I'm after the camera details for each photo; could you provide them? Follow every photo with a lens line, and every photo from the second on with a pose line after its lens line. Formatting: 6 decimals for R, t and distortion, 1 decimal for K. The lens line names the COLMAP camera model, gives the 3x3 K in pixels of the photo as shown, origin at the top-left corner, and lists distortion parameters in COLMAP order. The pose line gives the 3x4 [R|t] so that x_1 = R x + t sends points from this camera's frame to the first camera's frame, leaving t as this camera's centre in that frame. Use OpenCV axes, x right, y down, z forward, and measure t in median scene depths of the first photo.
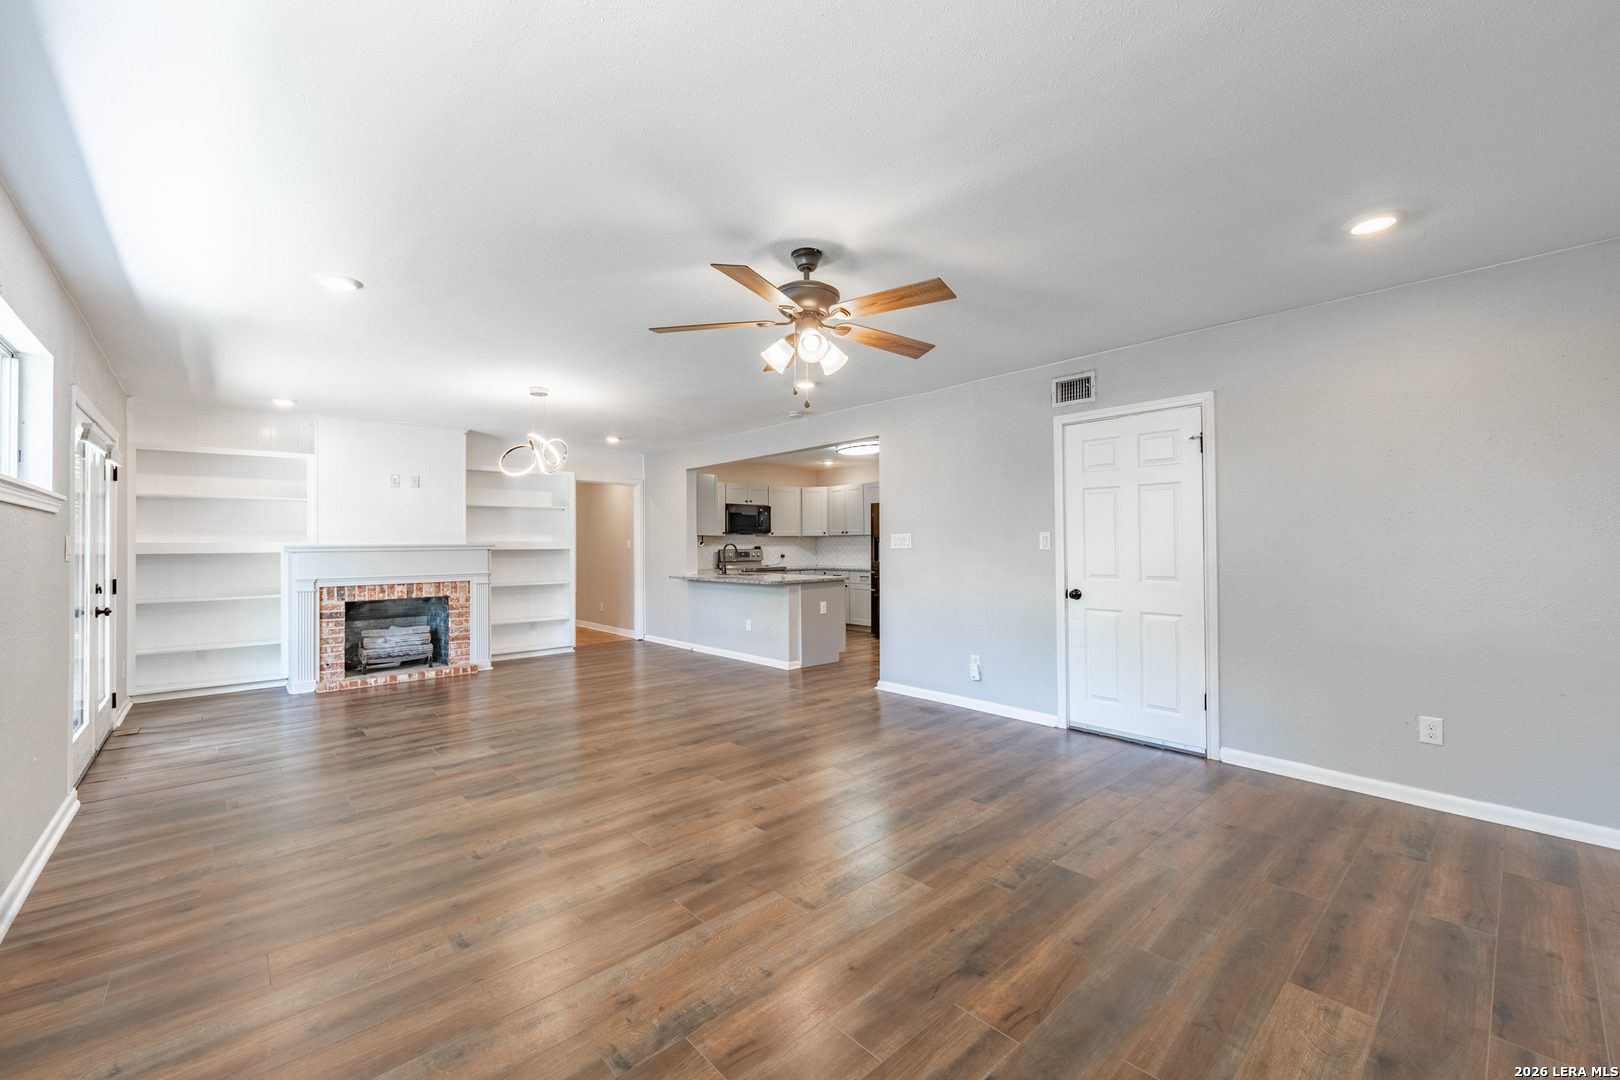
lens RADIAL K [[650.7, 0, 810.0], [0, 650.7, 540.0], [0, 0, 1]] dist [0.004413, -0.000705]
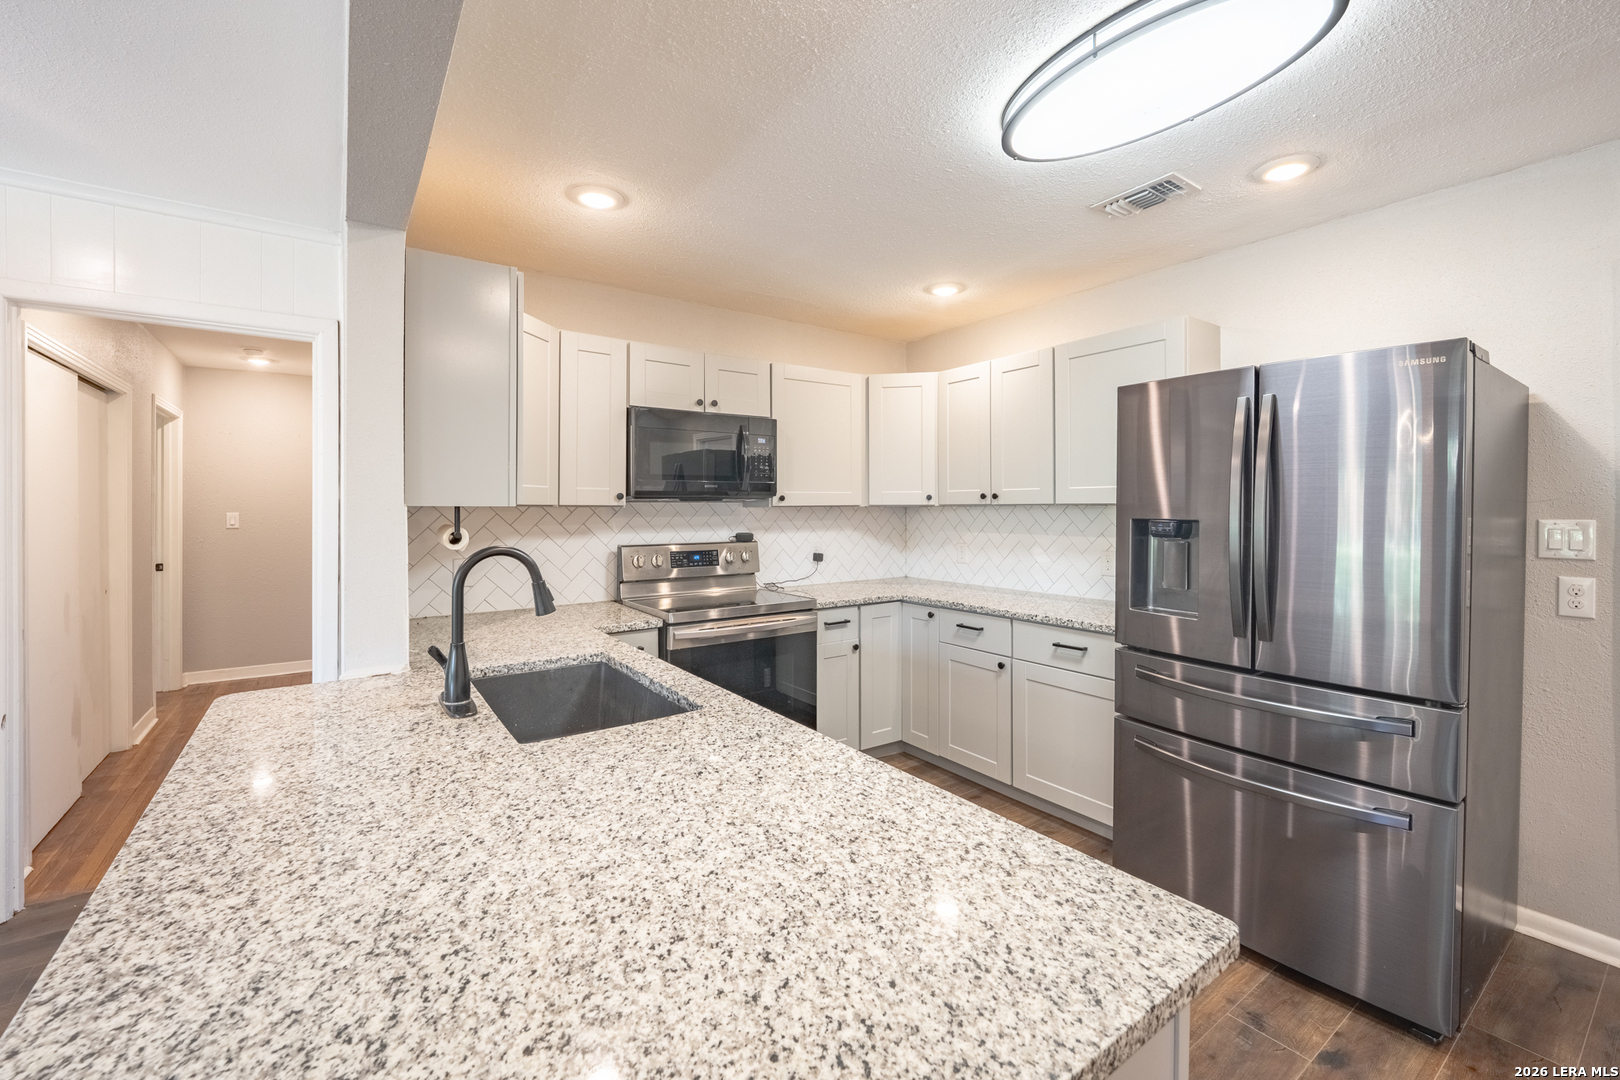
lens RADIAL K [[650.7, 0, 810.0], [0, 650.7, 540.0], [0, 0, 1]] dist [0.004413, -0.000705]
pose [[0.993334, 0.011554, -0.114691, -0.002395], [-0.005596, 0.998624, 0.052135, -0.005802], [0.115135, -0.051146, 0.992032, 0.644792]]
